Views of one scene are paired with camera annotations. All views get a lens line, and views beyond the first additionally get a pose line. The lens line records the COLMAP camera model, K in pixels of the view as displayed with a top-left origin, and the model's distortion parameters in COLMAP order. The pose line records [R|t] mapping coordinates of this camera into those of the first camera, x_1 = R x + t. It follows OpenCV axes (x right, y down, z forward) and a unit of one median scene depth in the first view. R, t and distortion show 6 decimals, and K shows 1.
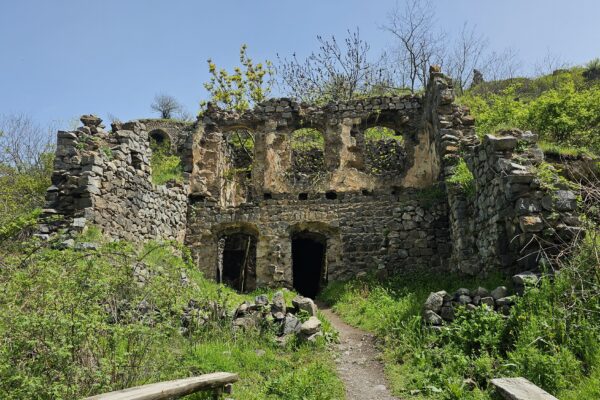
lens RADIAL K [[464.6, 0, 300.1], [0, 464.6, 204.1], [0, 0, 1]] dist [0.037463, -0.039127]
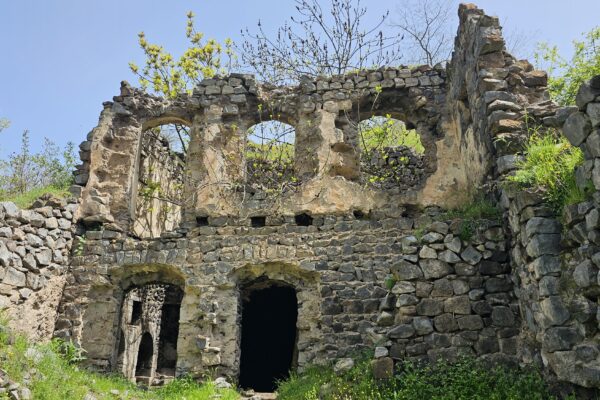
lens RADIAL K [[464.6, 0, 299.1], [0, 464.6, 195.6], [0, 0, 1]] dist [0.037463, -0.039127]
pose [[0.999118, -0.007819, -0.041268, 0.087594], [0.003528, 0.994672, -0.103033, 0.013450], [0.041853, 0.102797, 0.993821, 0.384499]]
